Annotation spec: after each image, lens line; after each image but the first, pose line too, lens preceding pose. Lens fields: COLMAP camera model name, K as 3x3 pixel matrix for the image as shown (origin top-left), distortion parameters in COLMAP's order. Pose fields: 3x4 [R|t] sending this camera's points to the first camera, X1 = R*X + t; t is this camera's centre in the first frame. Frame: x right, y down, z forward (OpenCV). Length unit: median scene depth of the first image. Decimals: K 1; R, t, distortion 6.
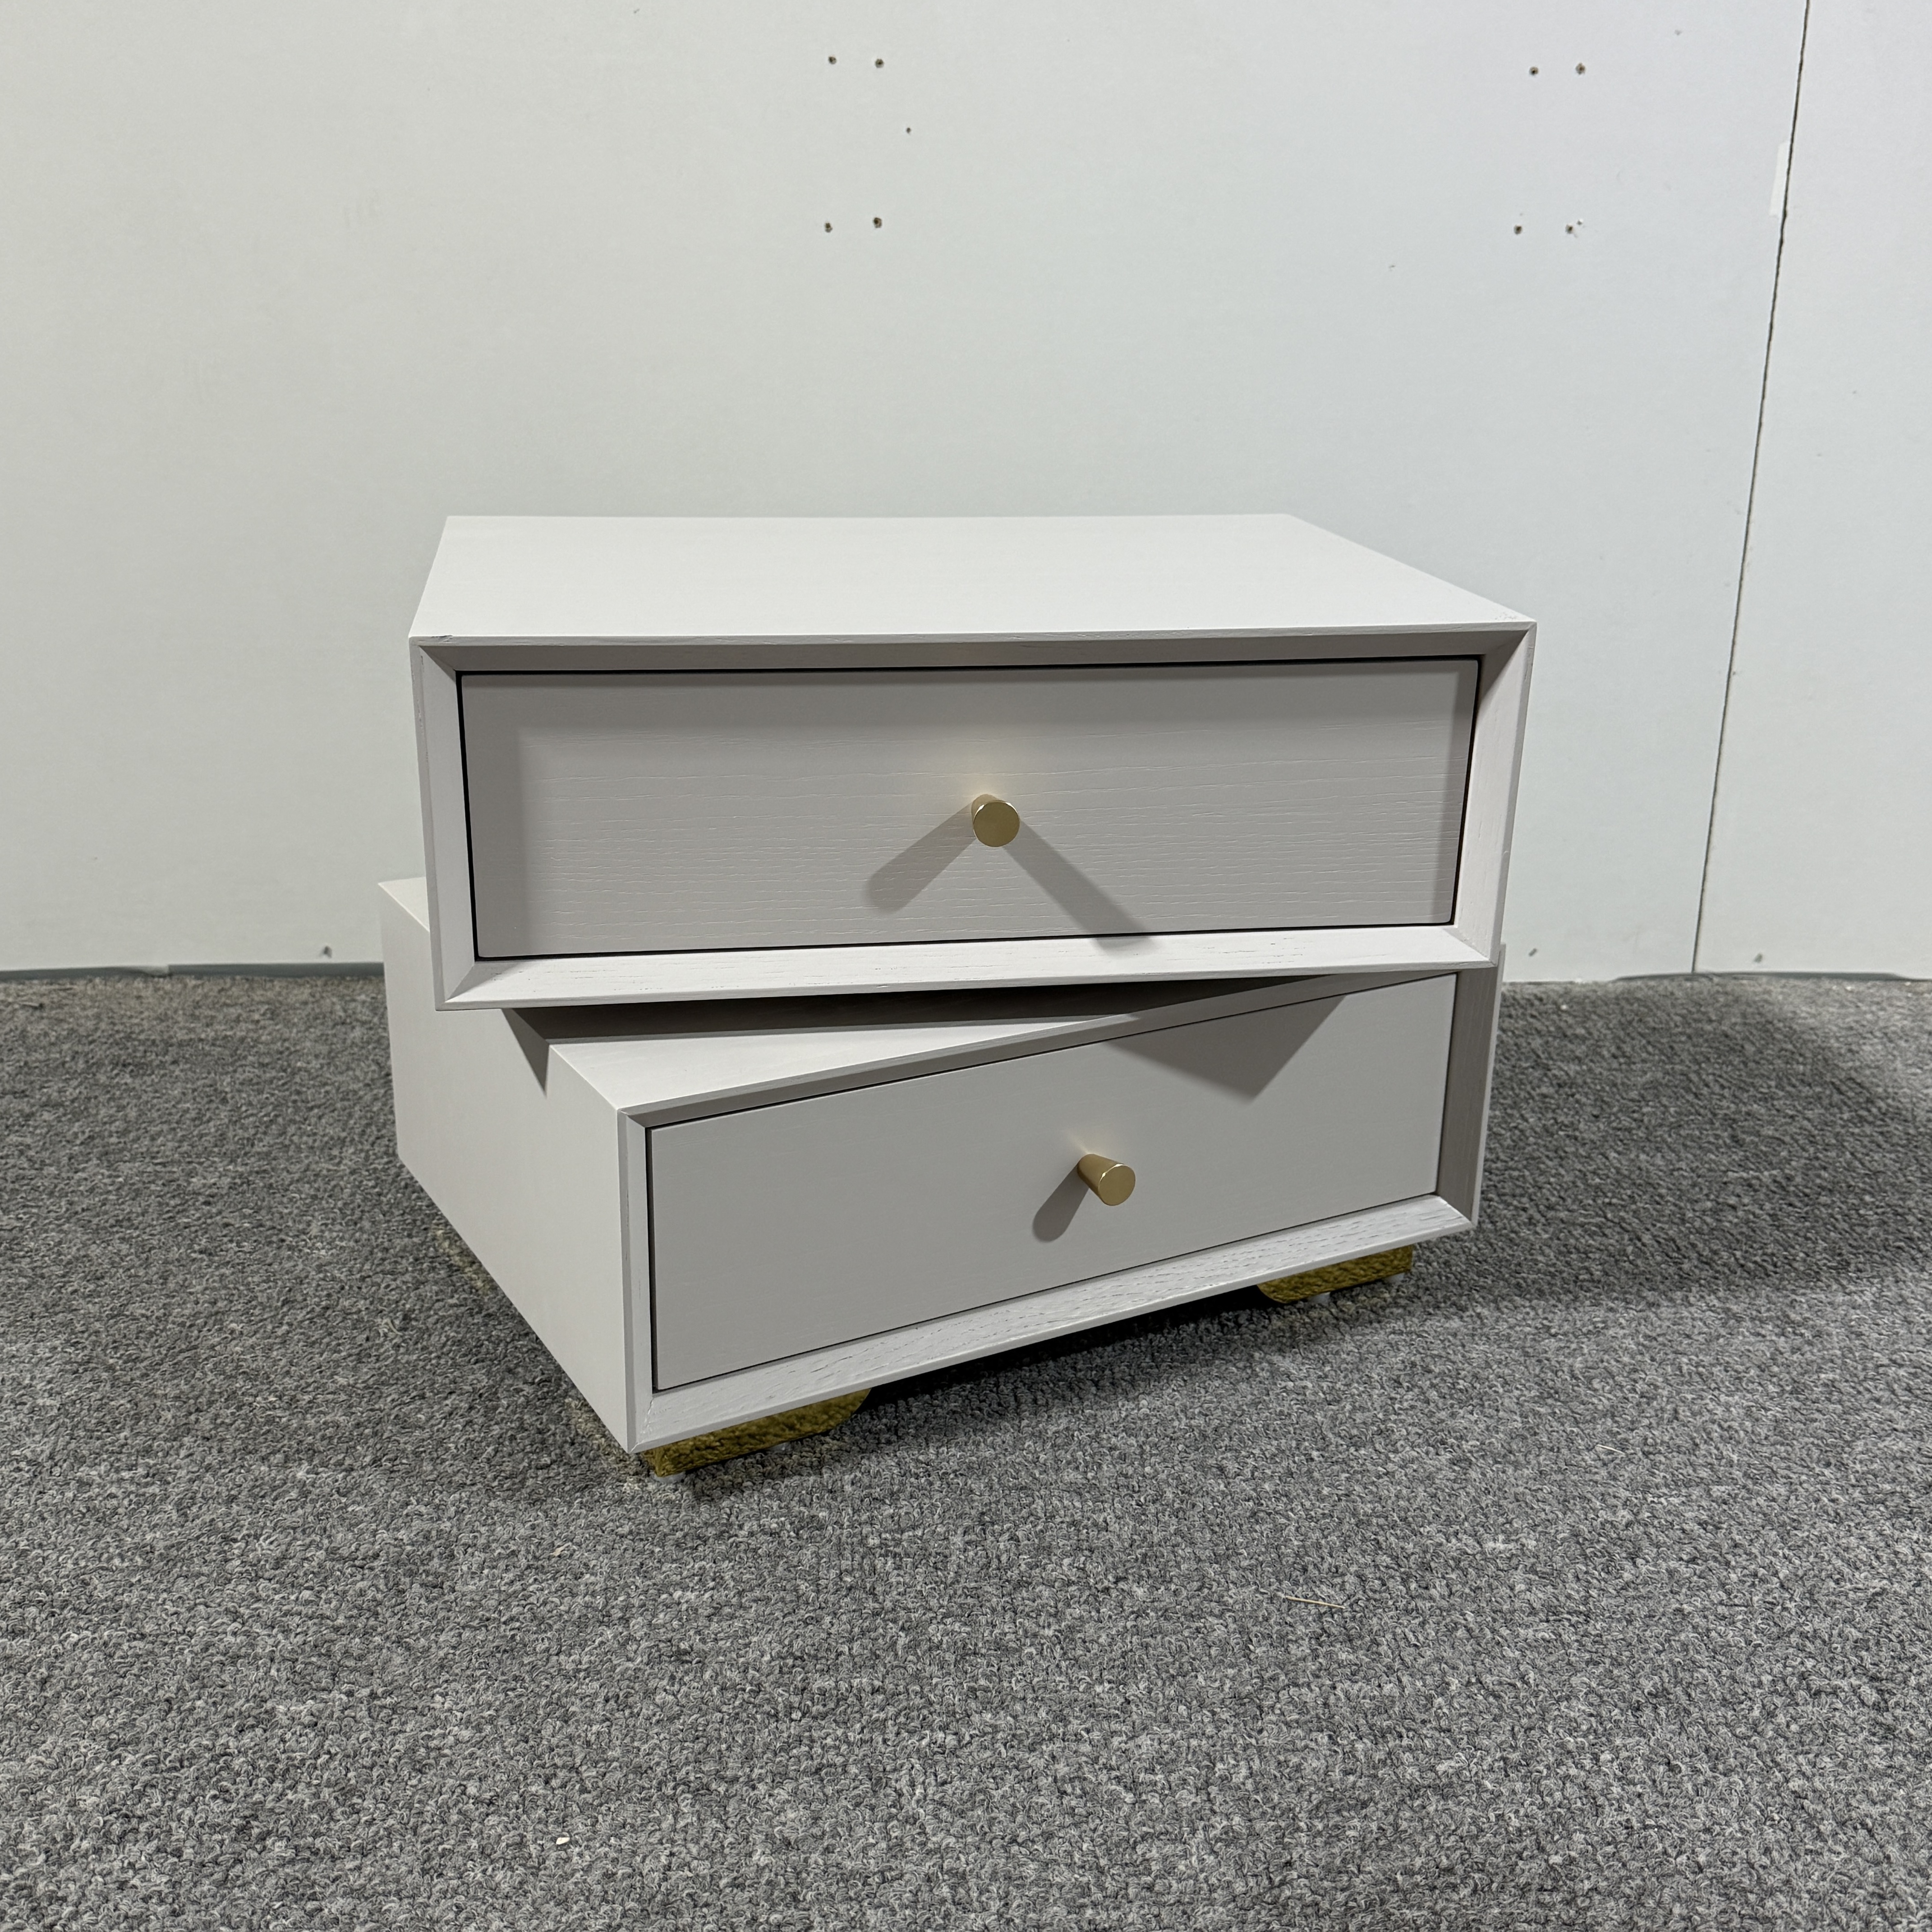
lens RADIAL K [[2149.8, 0, 956.4], [0, 2149.8, 995.9], [0, 0, 1]] dist [0.206091, -0.532286]
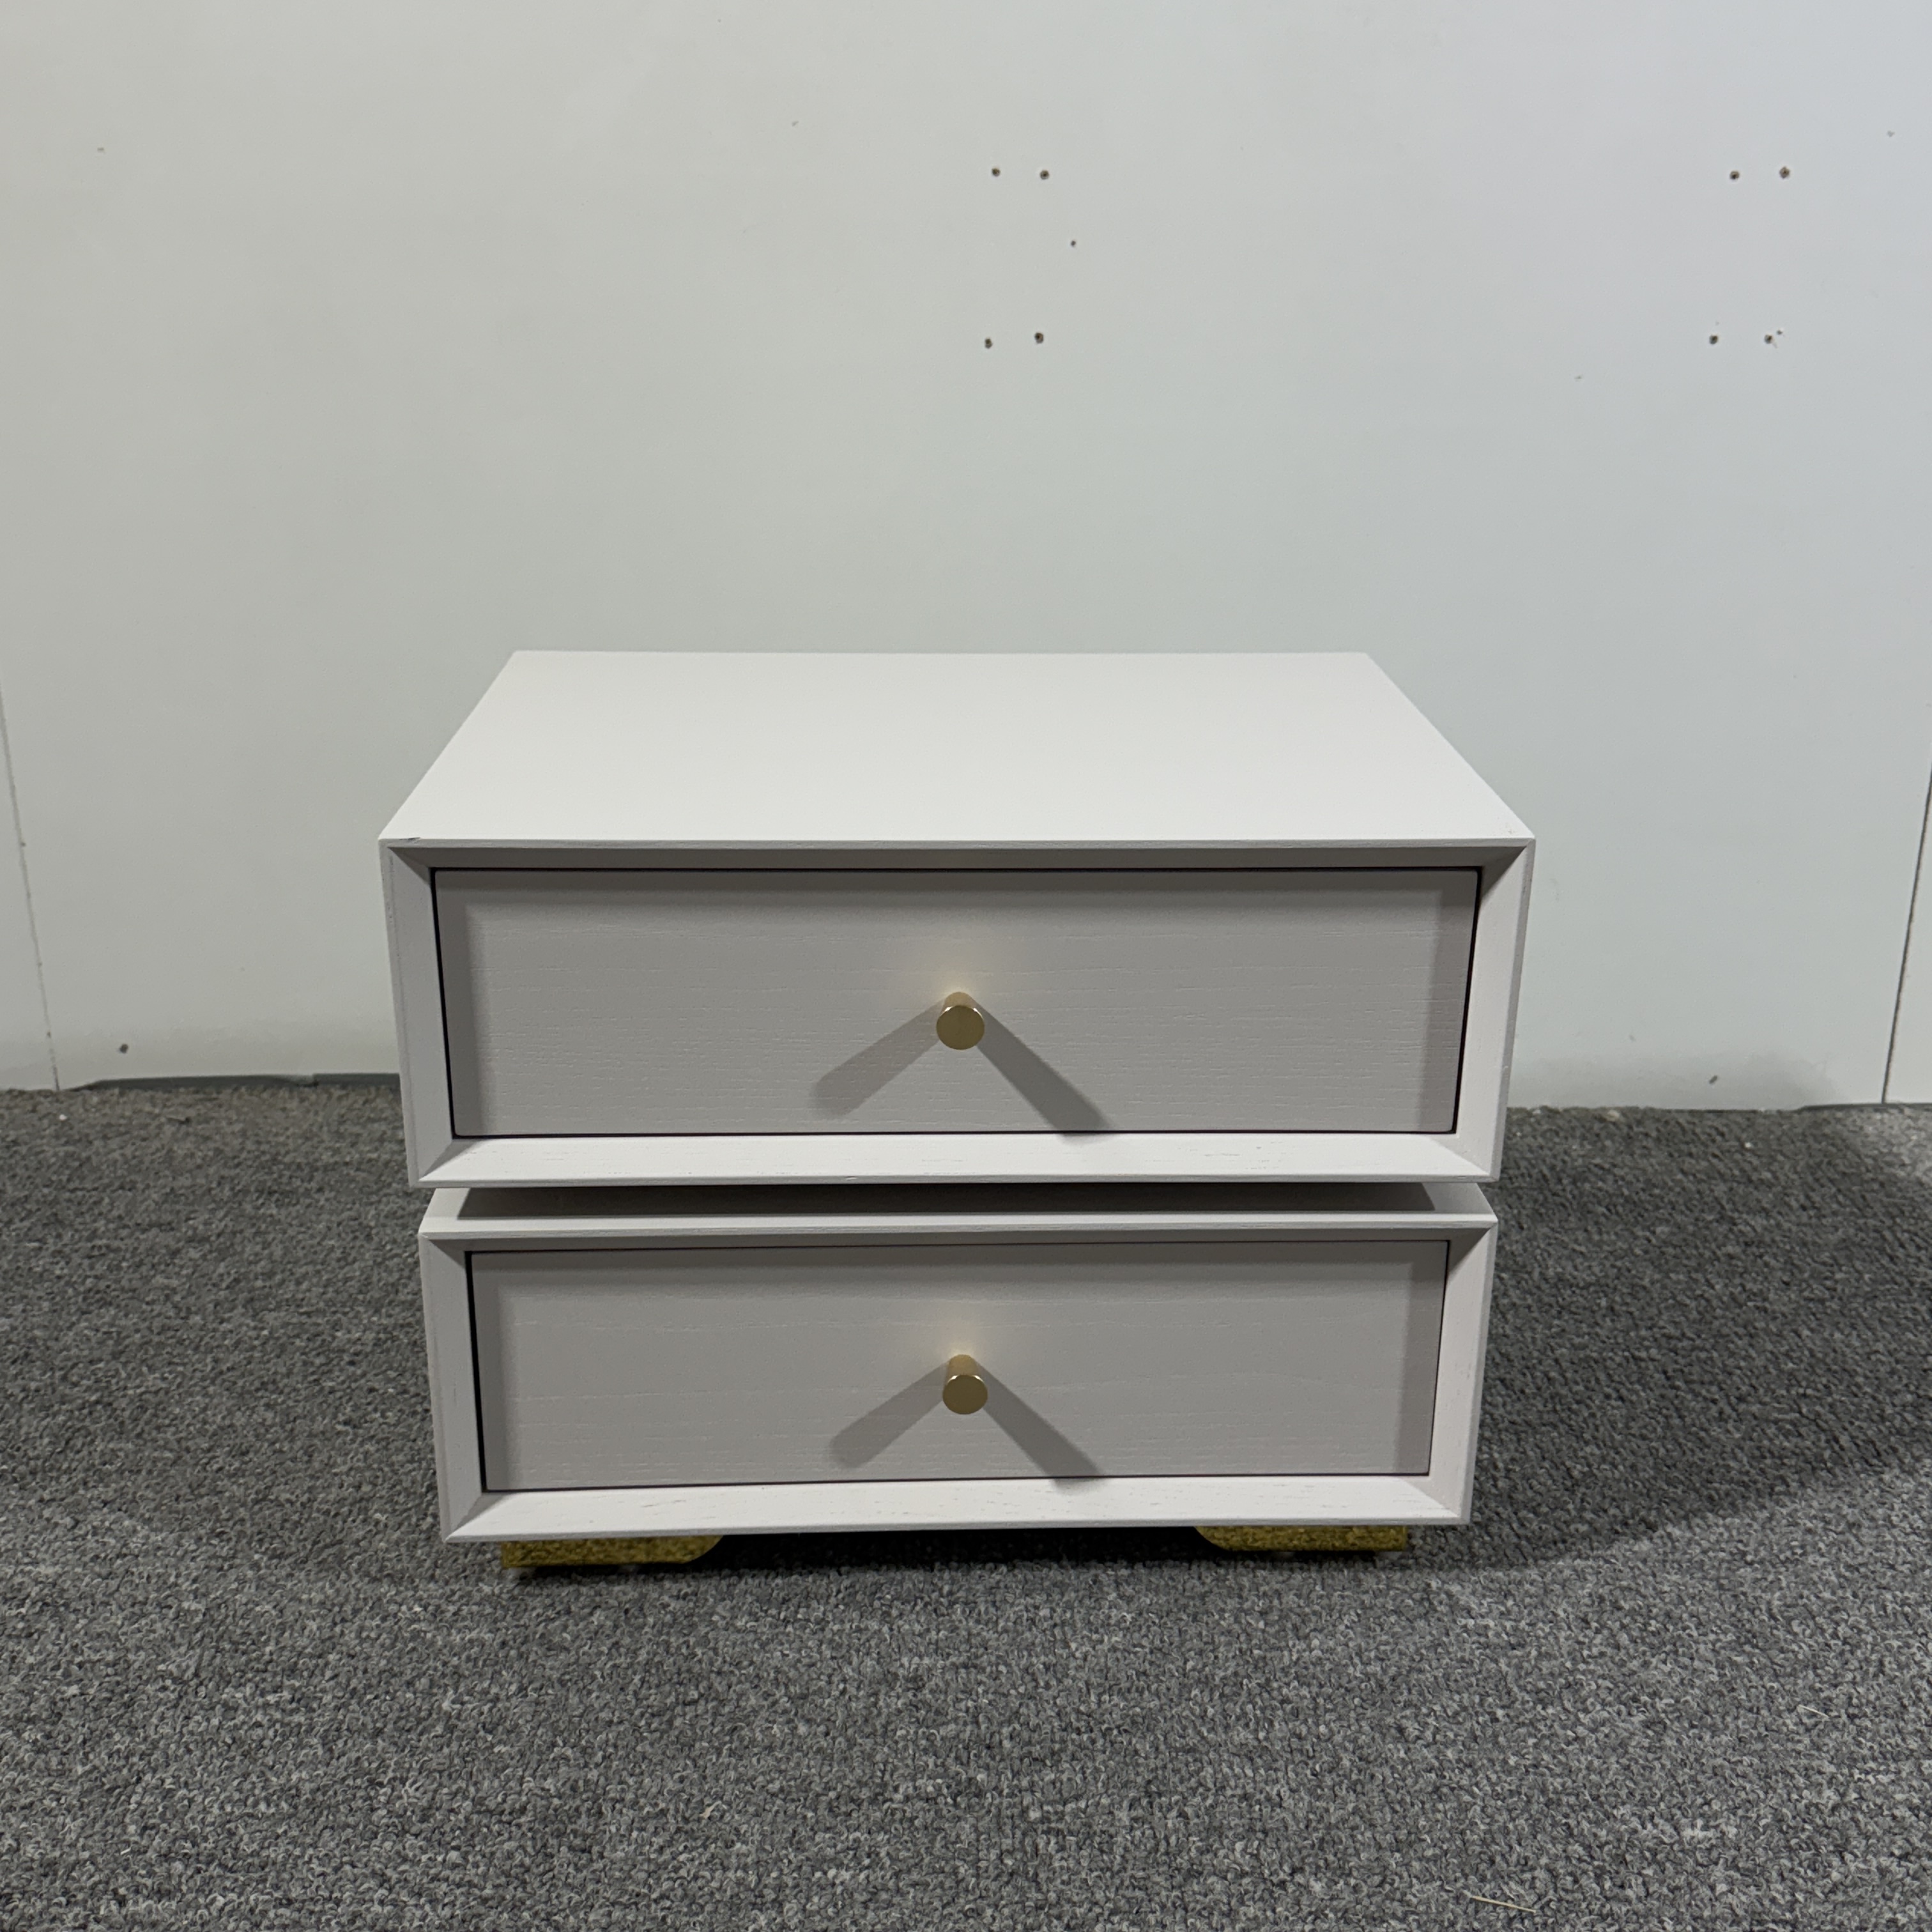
lens RADIAL K [[2163.3, 0, 959.6], [0, 2163.3, 964.6], [0, 0, 1]] dist [0.177719, -0.439443]
pose [[0.998469, 0.013684, -0.053592, -0.023228], [-0.013293, 0.999882, 0.007654, -0.121639], [0.053690, -0.006930, 0.998534, 0.035775]]
